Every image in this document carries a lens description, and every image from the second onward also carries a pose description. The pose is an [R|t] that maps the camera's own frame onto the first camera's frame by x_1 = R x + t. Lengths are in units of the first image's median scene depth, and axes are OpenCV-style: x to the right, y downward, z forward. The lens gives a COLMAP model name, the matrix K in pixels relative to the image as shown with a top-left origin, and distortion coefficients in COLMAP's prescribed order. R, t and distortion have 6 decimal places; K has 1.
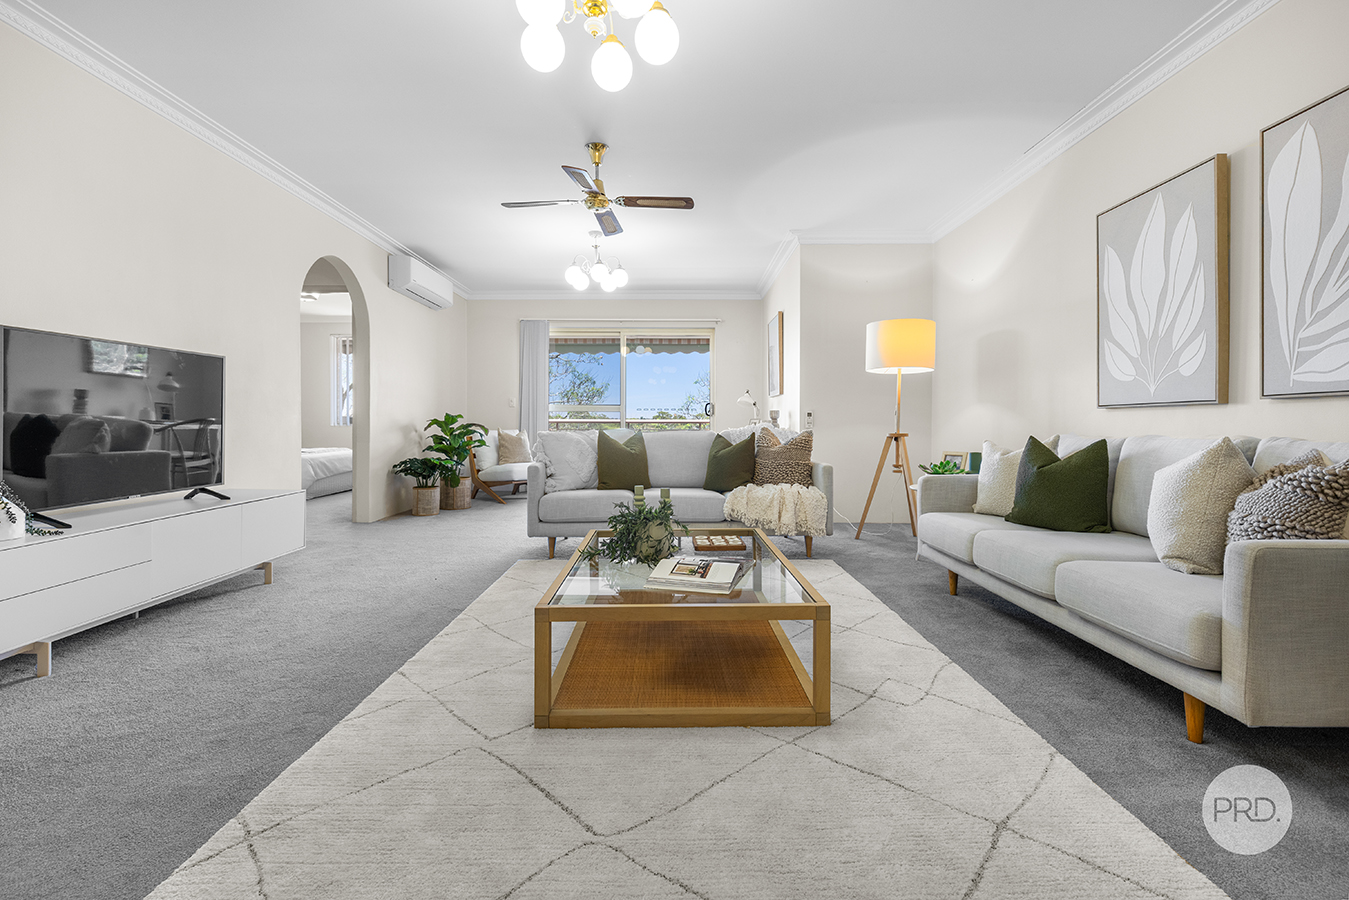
lens RADIAL K [[610.7, 0, 676.6], [0, 610.7, 427.0], [0, 0, 1]] dist [0.010987, -0.000359]
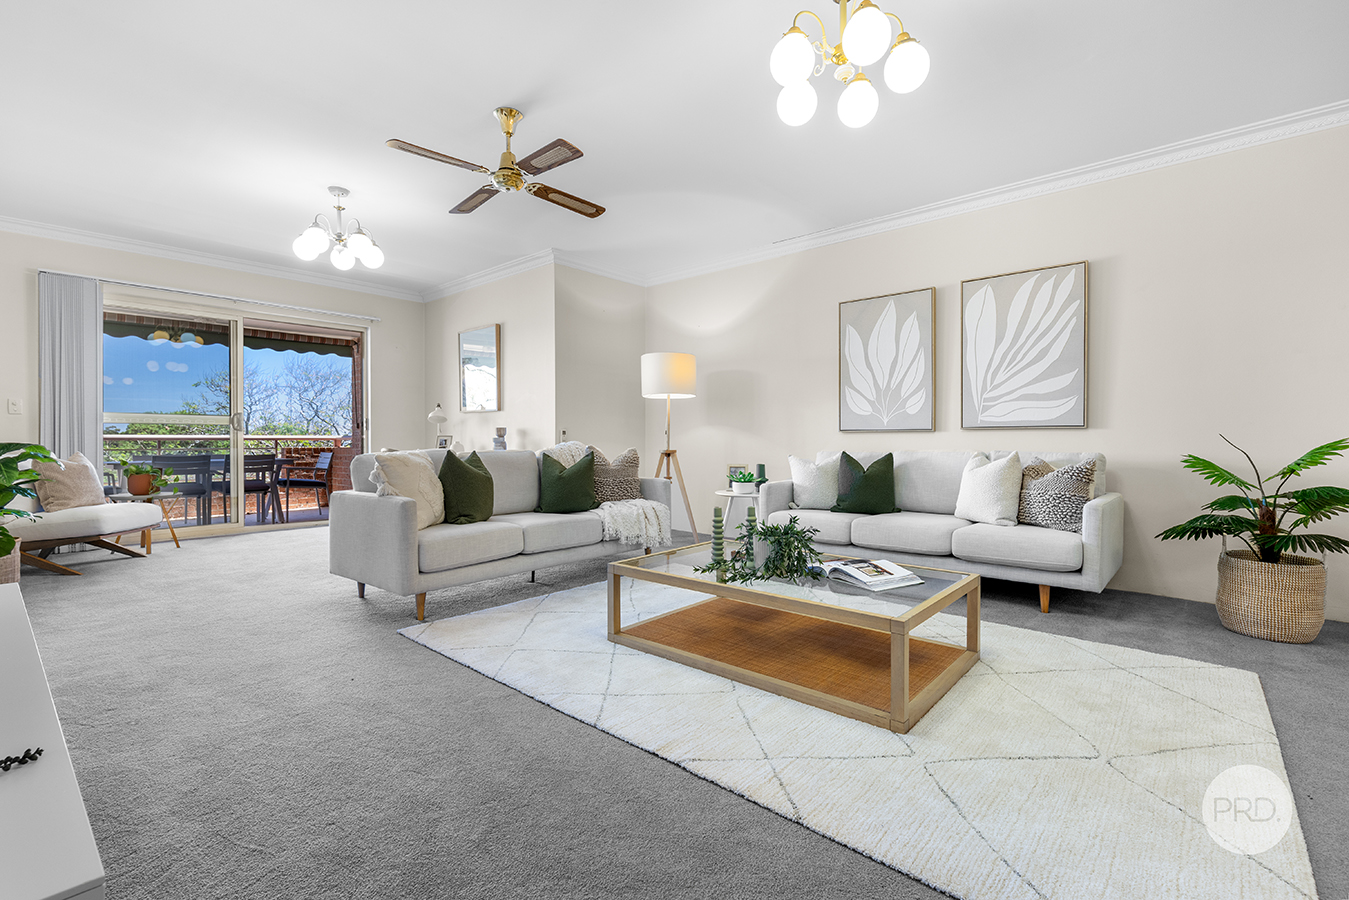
lens RADIAL K [[610.7, 0, 660.5], [0, 610.7, 445.5], [0, 0, 1]] dist [0.010987, -0.000359]
pose [[0.672499, -0.008598, 0.740048, -0.428974], [0.003836, 0.999960, 0.008132, -0.007061], [-0.740088, -0.002630, 0.672505, 0.195907]]
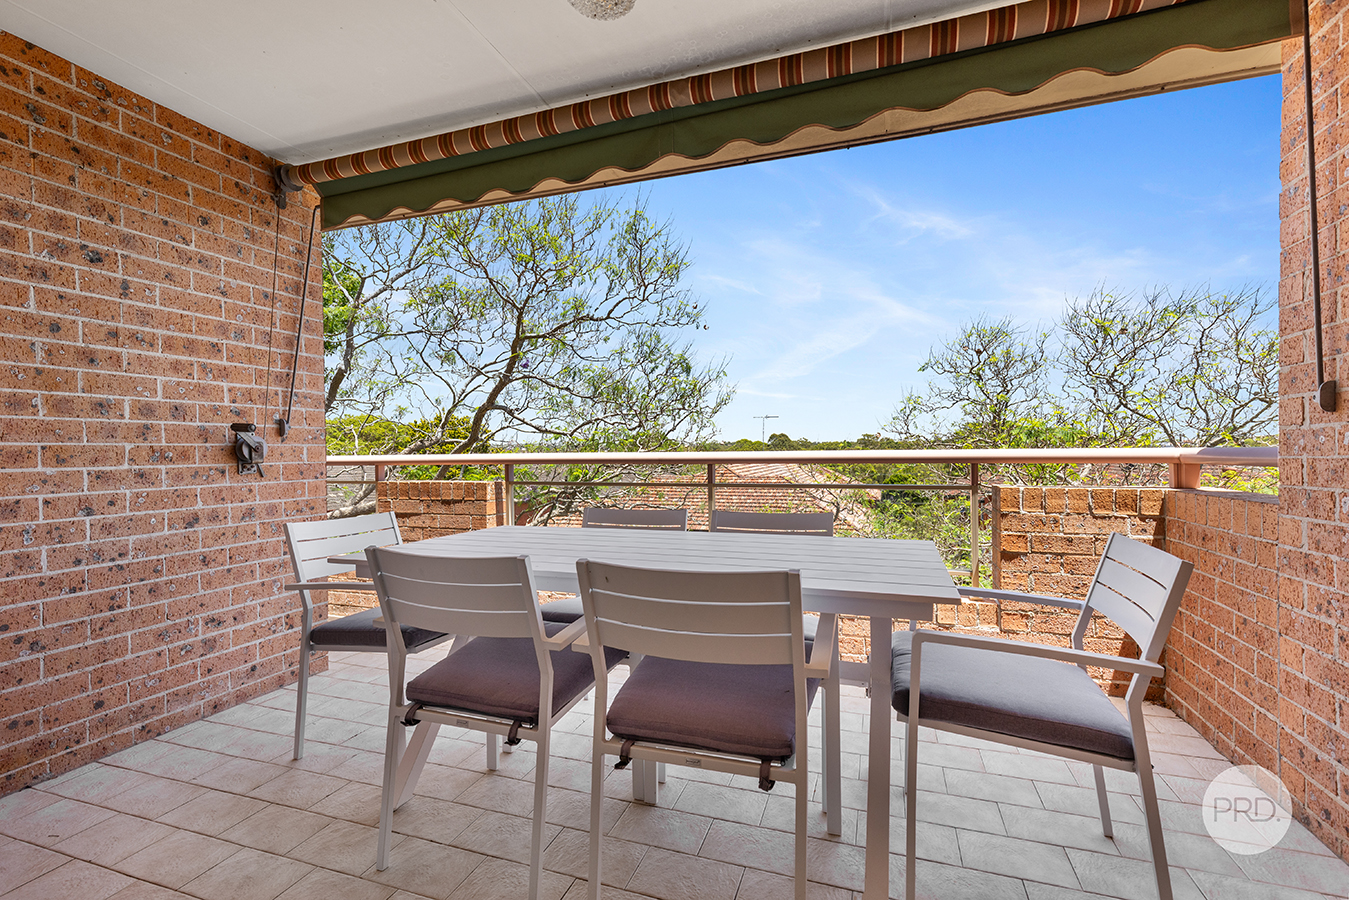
lens RADIAL K [[610.7, 0, 677.3], [0, 610.7, 450.9], [0, 0, 1]] dist [0.010987, -0.000359]
pose [[0.950924, -0.007544, -0.309332, 0.005657], [0.008213, 0.999966, 0.000860, -0.025083], [0.309315, -0.003359, 0.950954, 1.449185]]
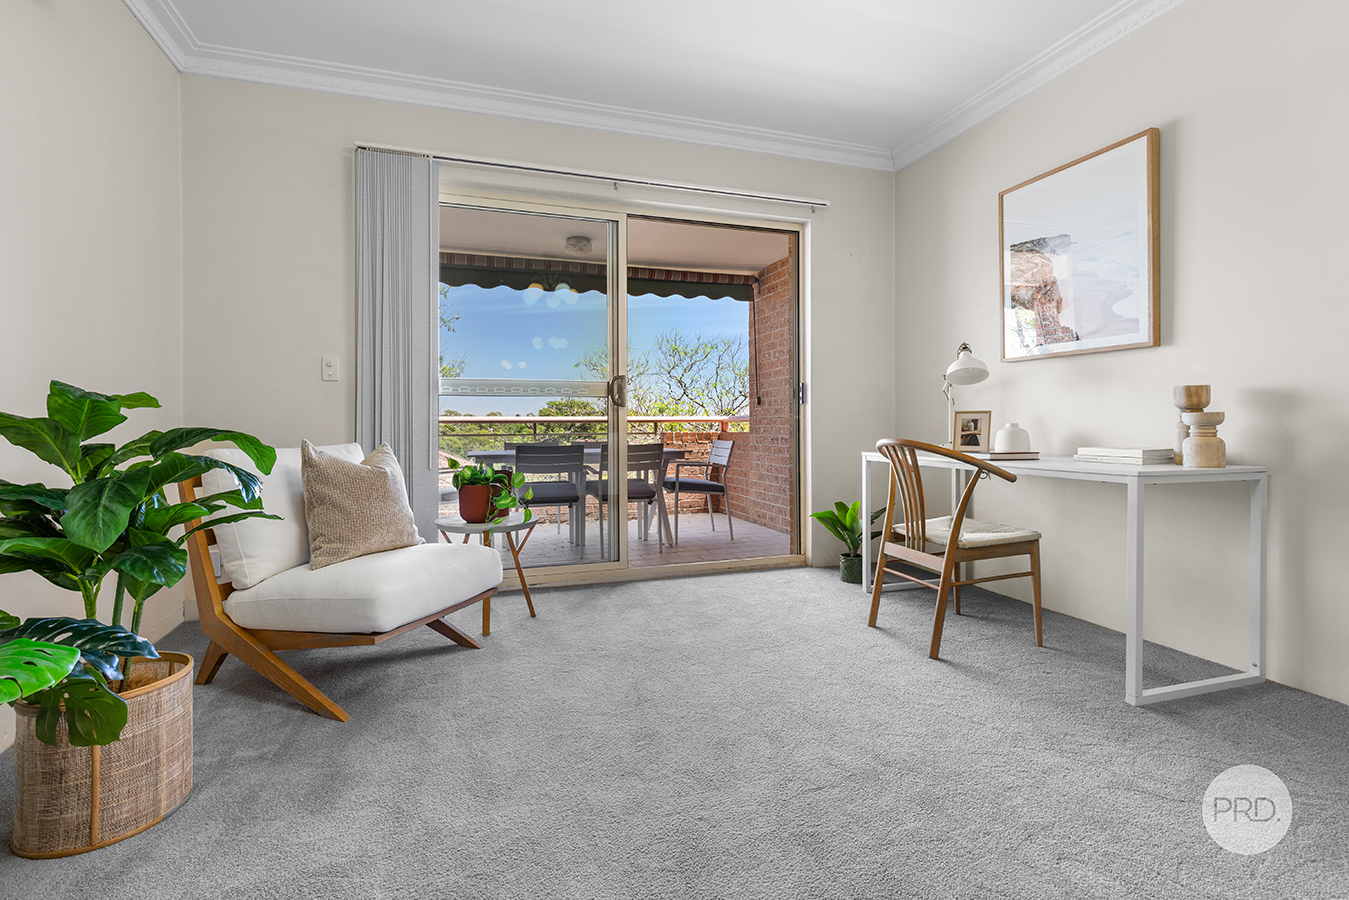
lens RADIAL K [[610.7, 0, 652.8], [0, 610.7, 421.9], [0, 0, 1]] dist [0.010987, -0.000359]
pose [[0.954868, -0.004537, 0.296996, -0.283703], [0.006032, 0.999973, -0.004116, -0.007529], [-0.296970, 0.005722, 0.954870, 0.861753]]
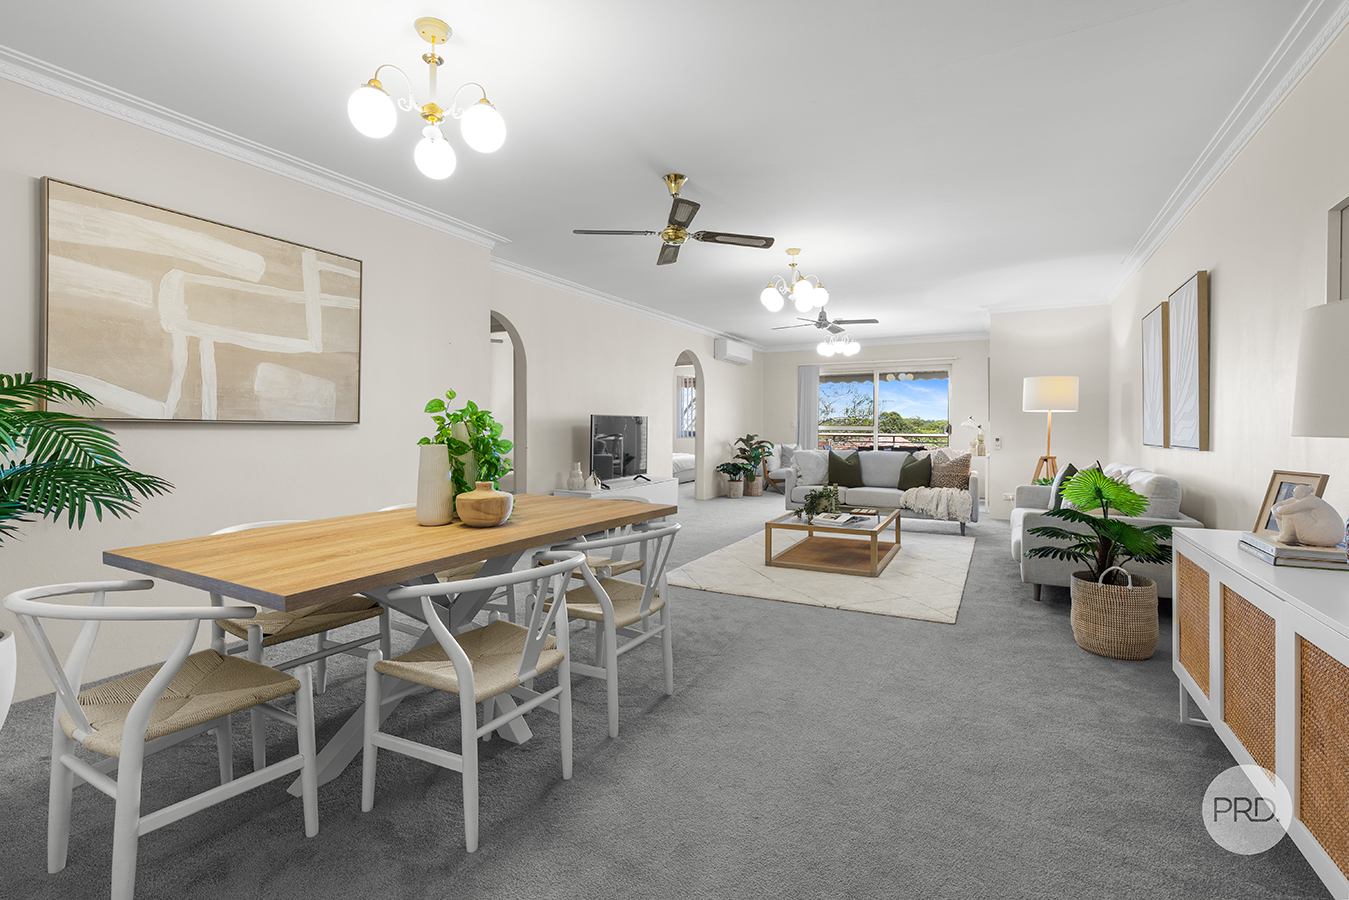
lens RADIAL K [[610.7, 0, 673.5], [0, 610.7, 428.9], [0, 0, 1]] dist [0.010987, -0.000359]
pose [[0.877133, 0.002330, -0.480242, 0.242089], [-0.002507, 0.999997, 0.000274, -0.042412], [0.480241, 0.000963, 0.877136, -0.536737]]
